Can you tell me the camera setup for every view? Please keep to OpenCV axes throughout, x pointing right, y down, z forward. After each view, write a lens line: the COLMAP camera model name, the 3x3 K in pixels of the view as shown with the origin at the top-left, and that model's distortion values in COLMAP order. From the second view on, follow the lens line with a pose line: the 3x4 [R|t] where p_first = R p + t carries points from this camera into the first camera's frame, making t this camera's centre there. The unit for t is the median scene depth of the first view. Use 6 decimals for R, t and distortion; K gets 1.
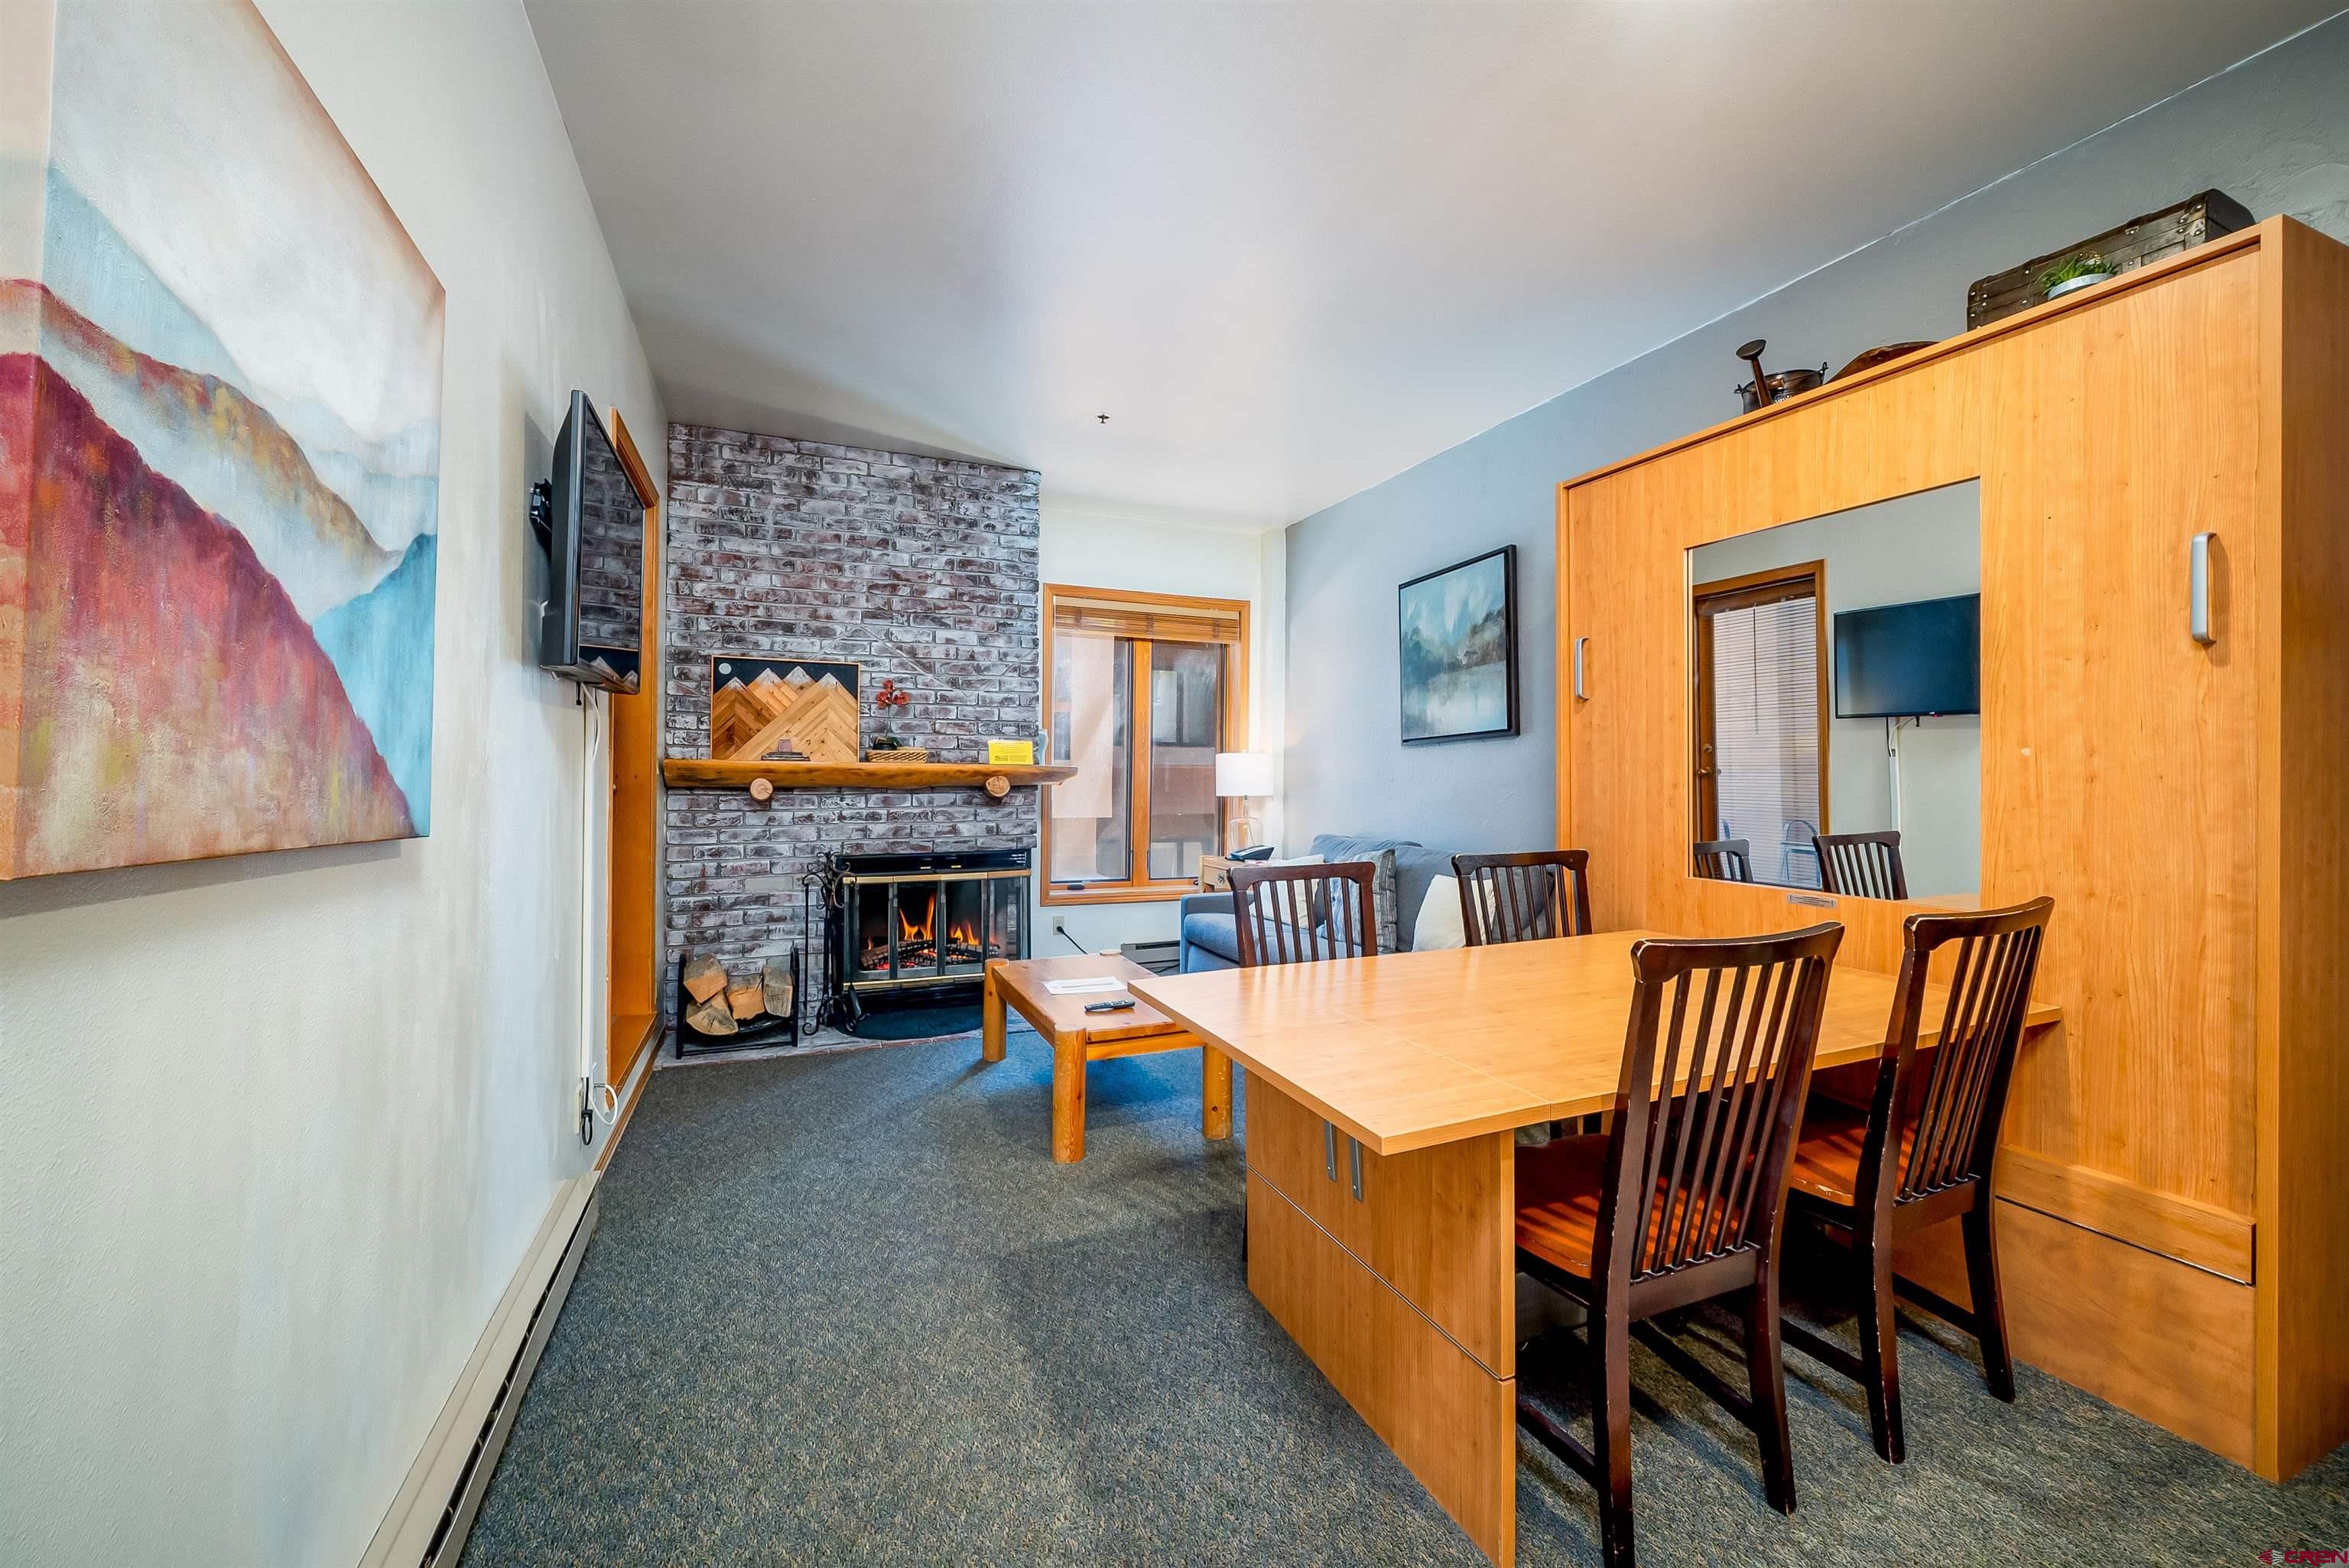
lens RADIAL K [[960.8, 0, 1216.4], [0, 960.8, 776.1], [0, 0, 1]] dist [-0.000137, -0.000059]
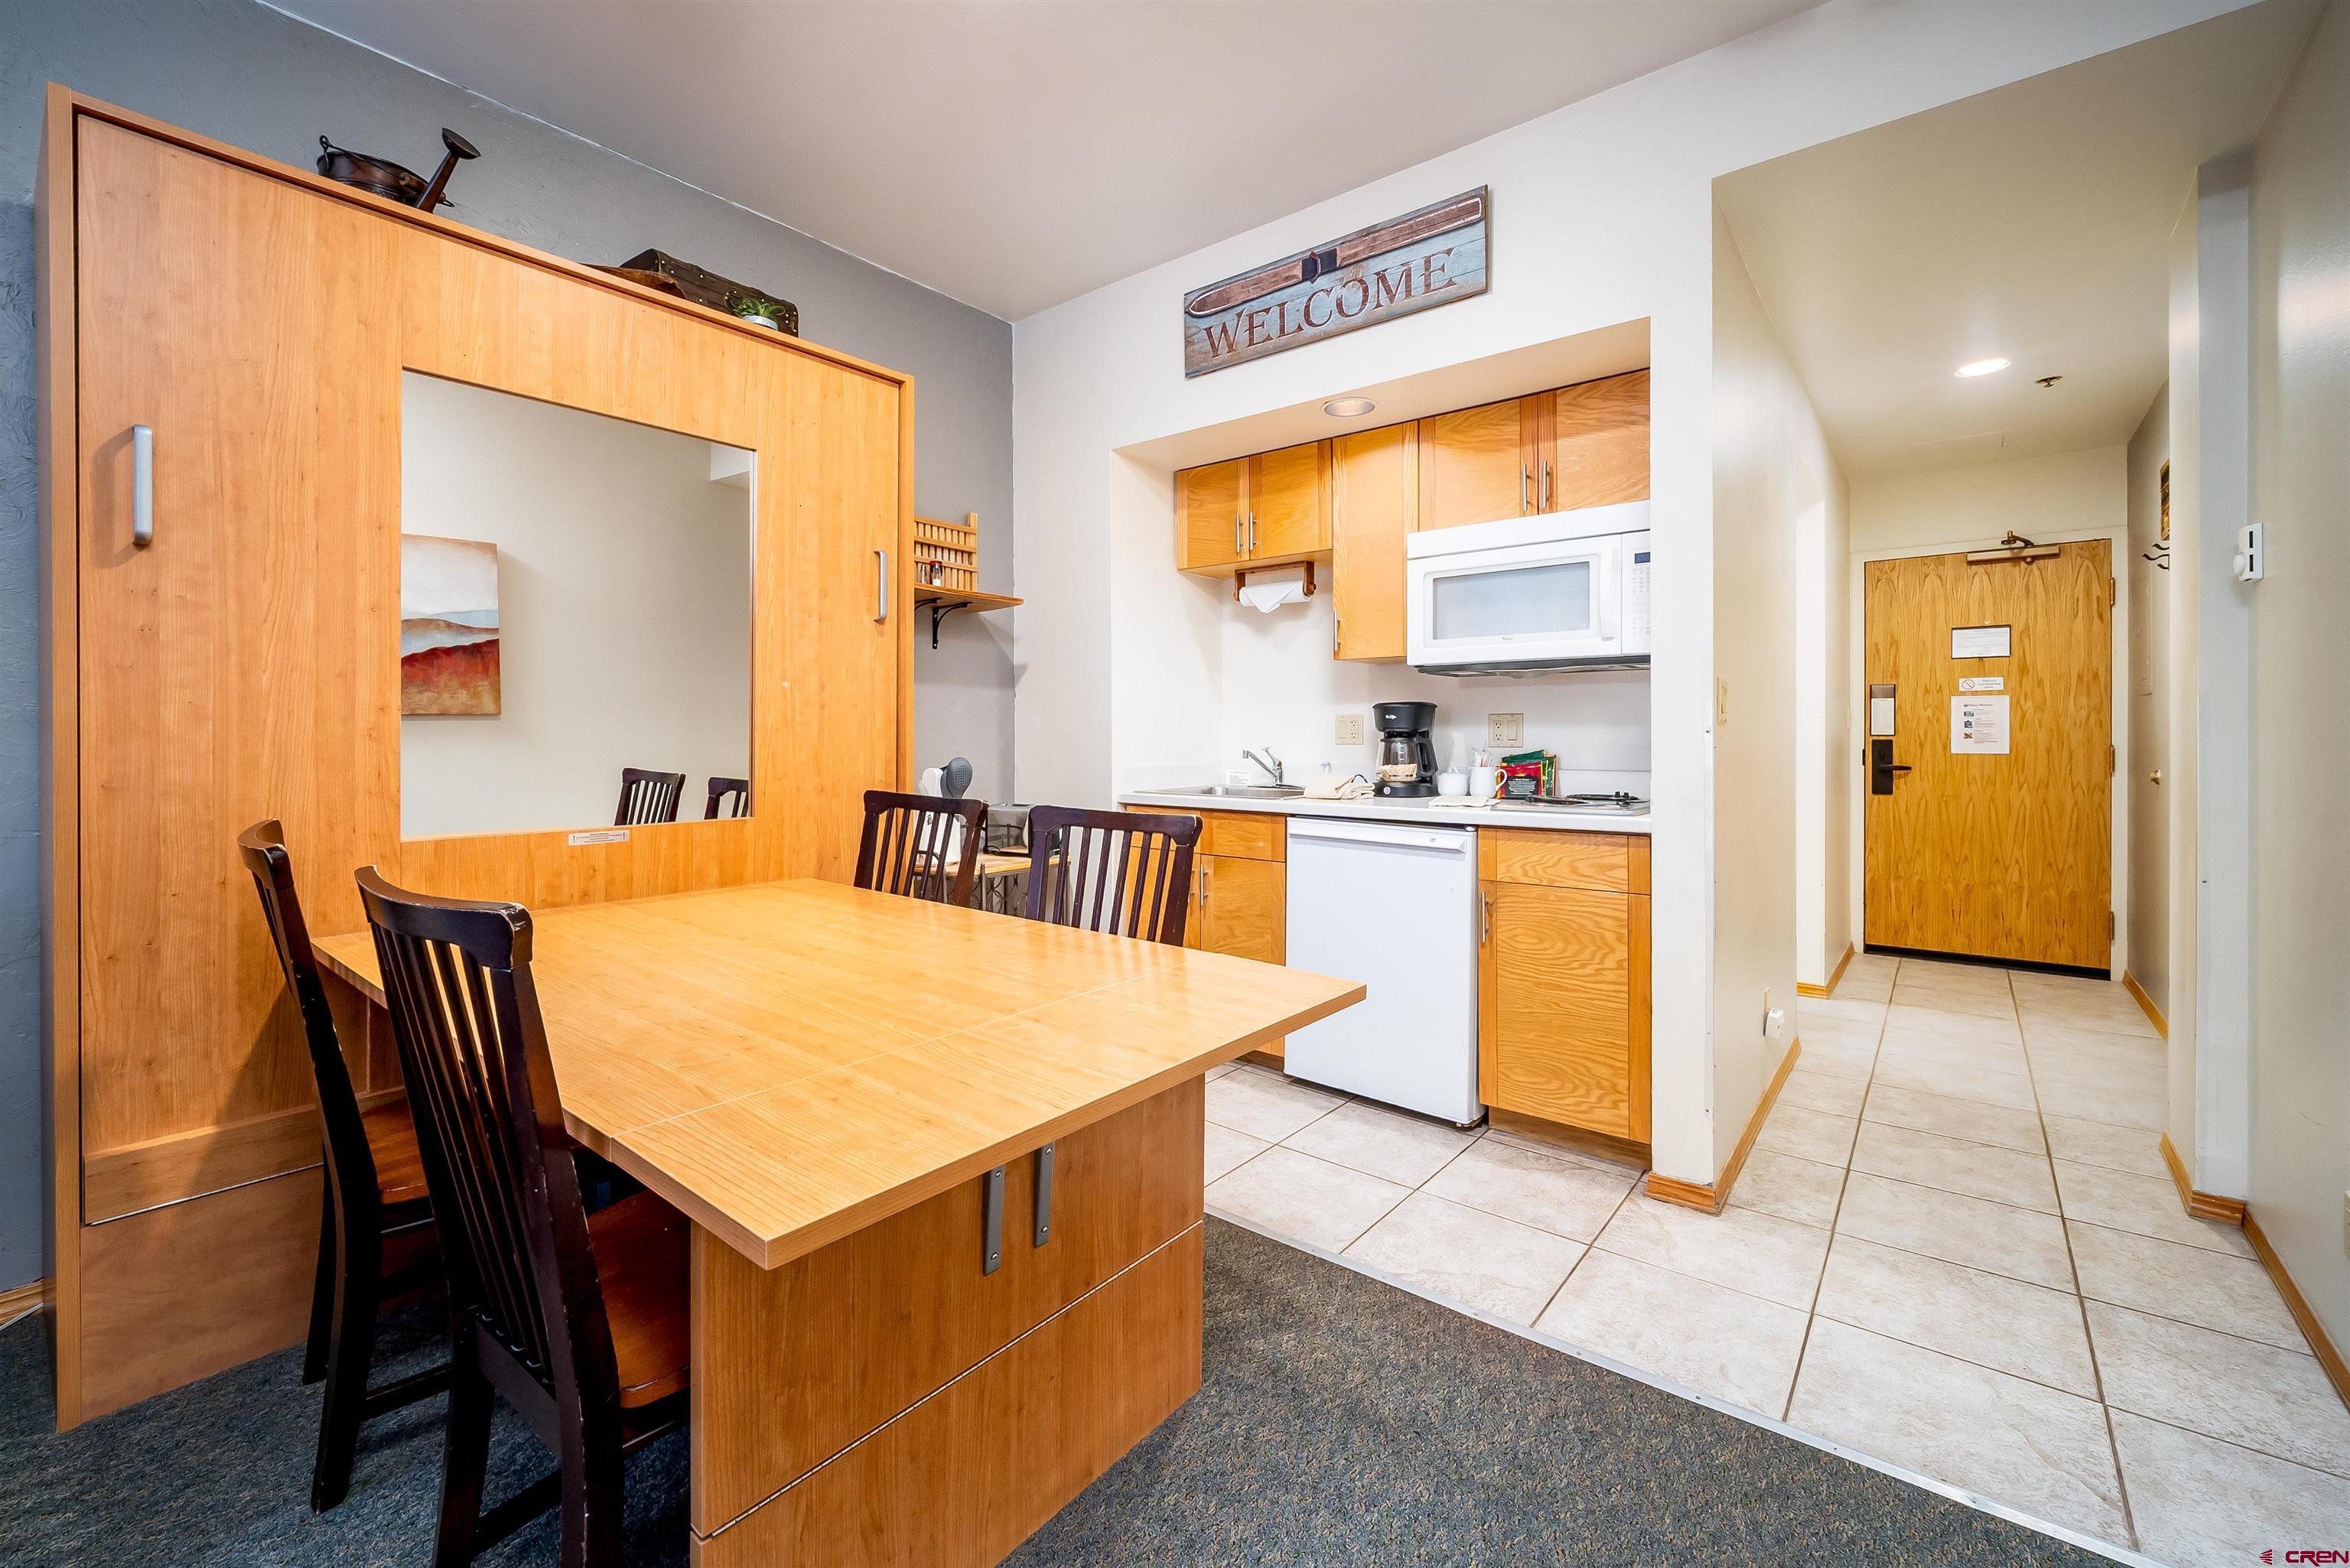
lens RADIAL K [[973.4, 0, 1134.8], [0, 973.4, 739.7], [0, 0, 1]] dist [0.000201, -0.000033]
pose [[-0.432867, -0.011732, 0.901382, -0.366844], [-0.000739, 0.999920, 0.012660, 0.022199], [-0.901458, 0.004814, -0.432841, 0.815403]]
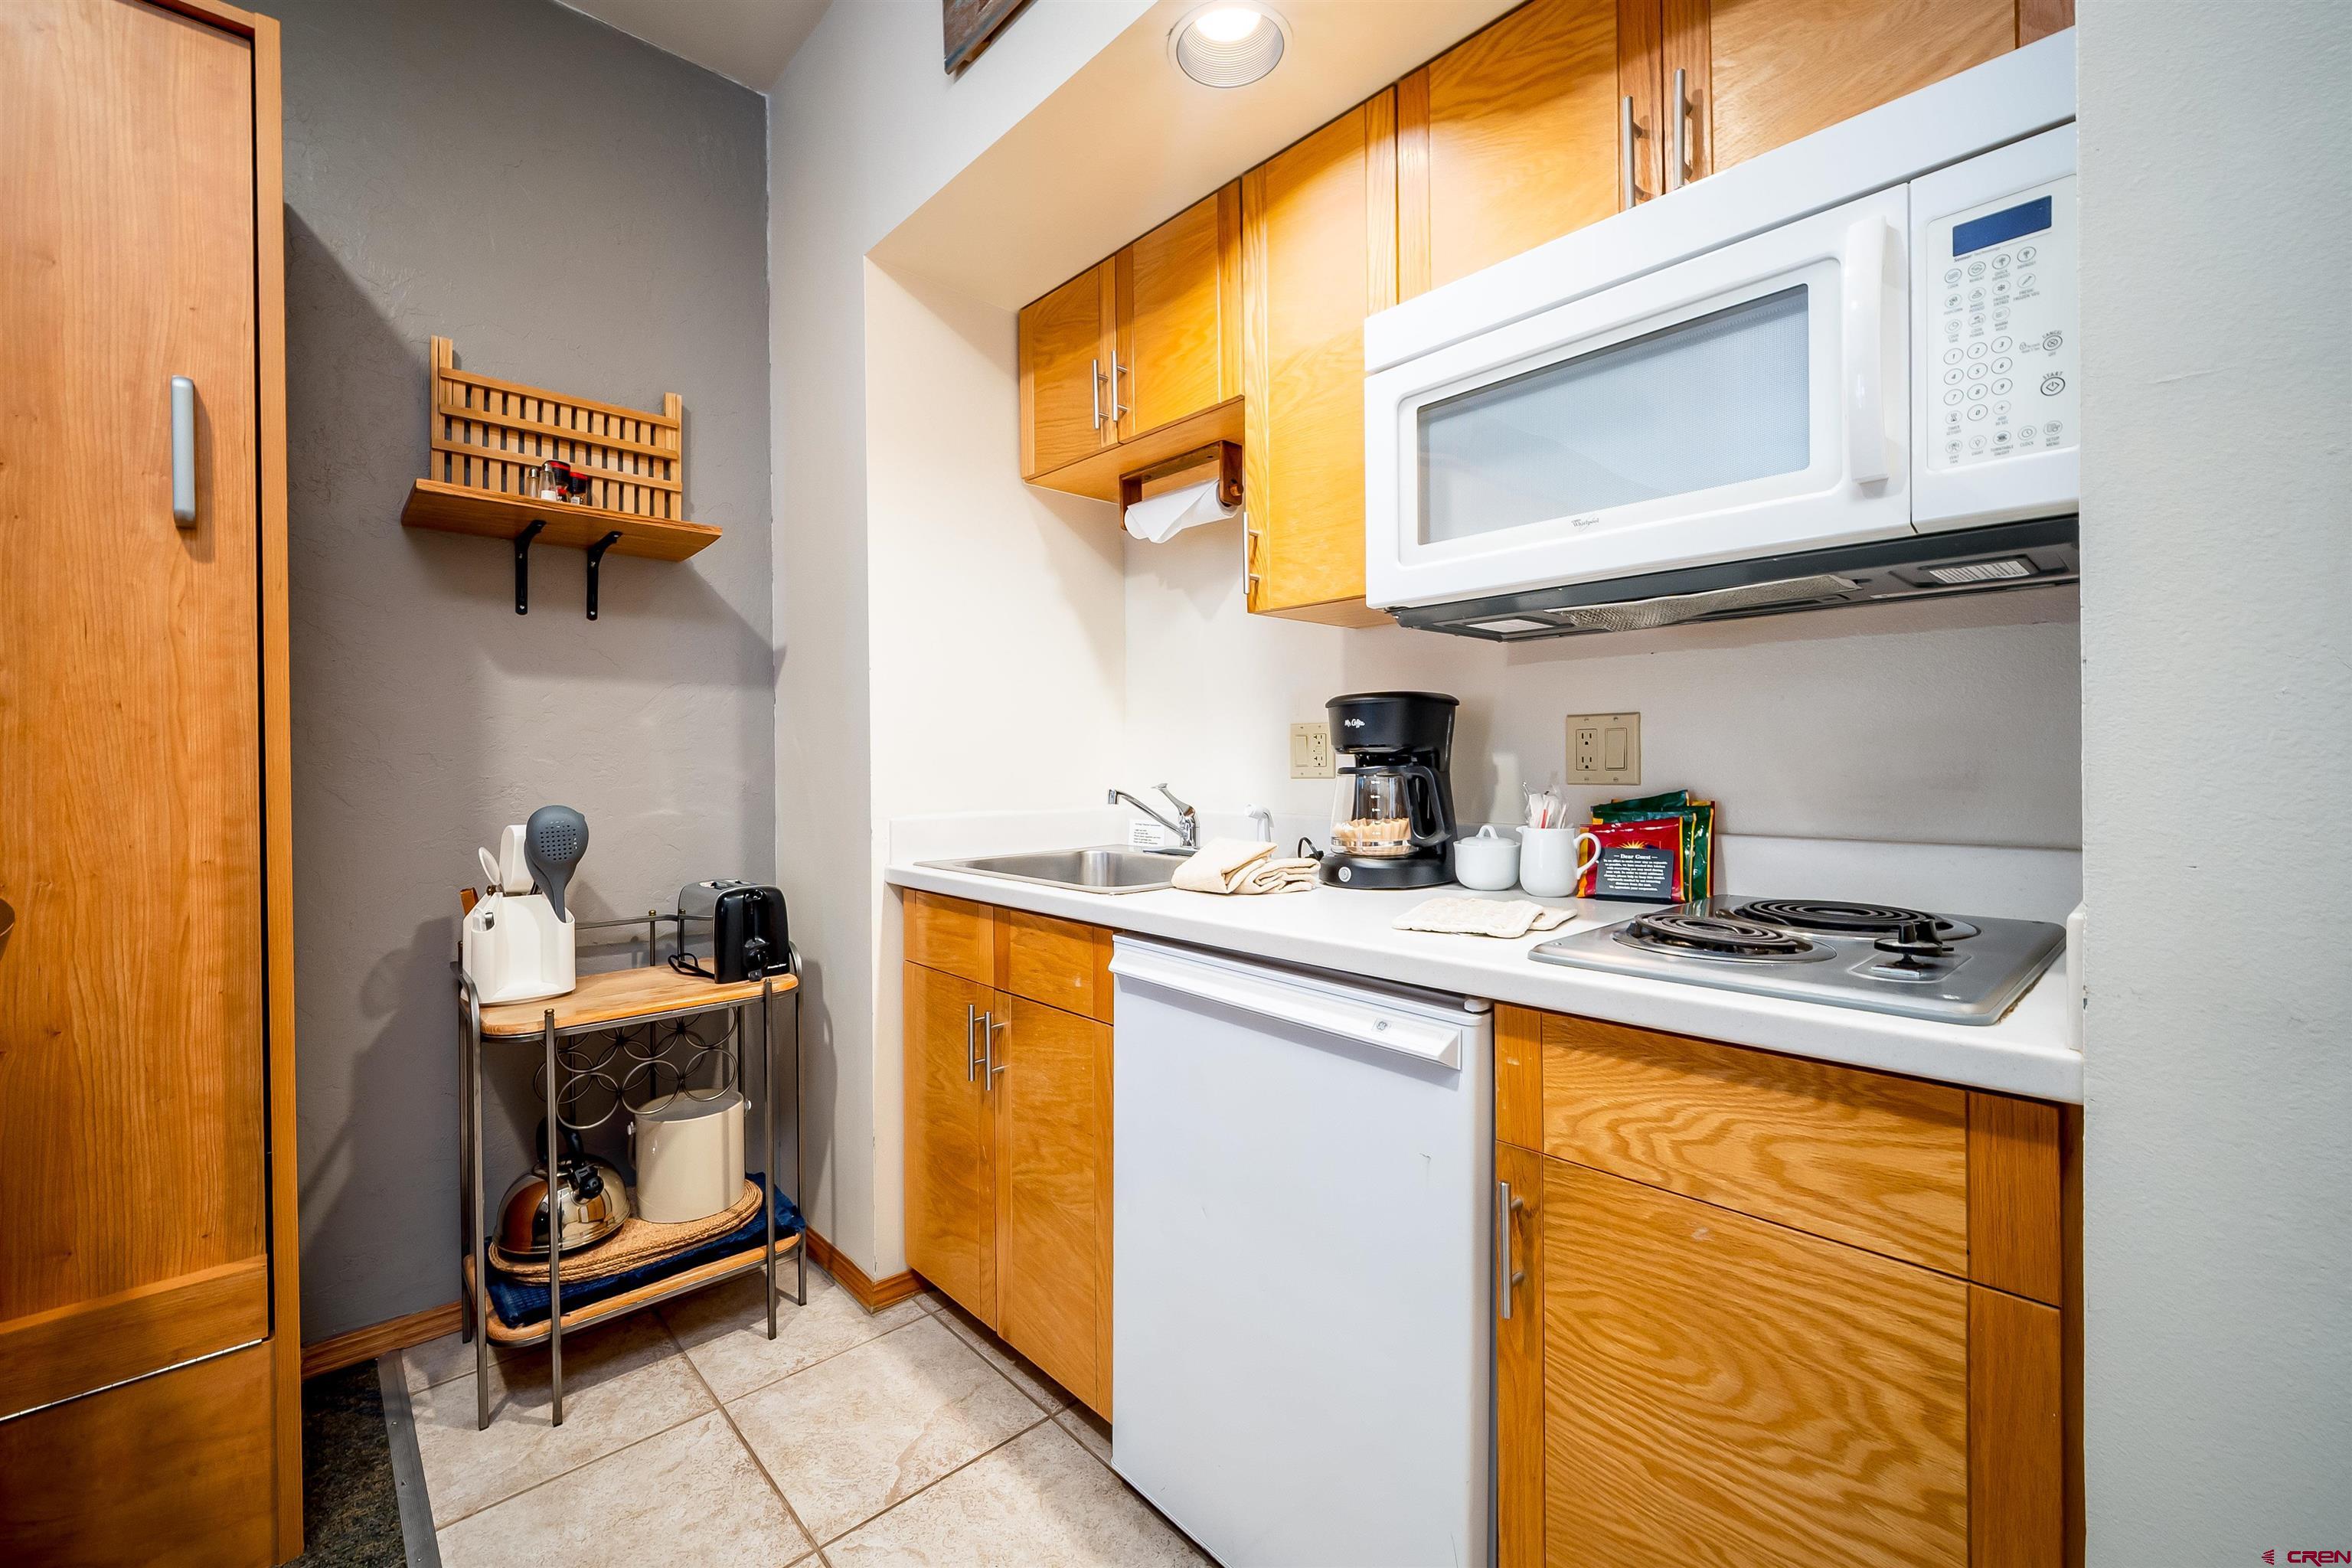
lens RADIAL K [[963.1, 0, 1141.2], [0, 963.1, 770.4], [0, 0, 1]] dist [-0.003686, -0.000101]
pose [[-0.309689, -0.012199, 0.950760, 0.054598], [0.006518, 0.999867, 0.014952, 0.027872], [-0.950815, 0.010827, -0.309569, 0.326678]]
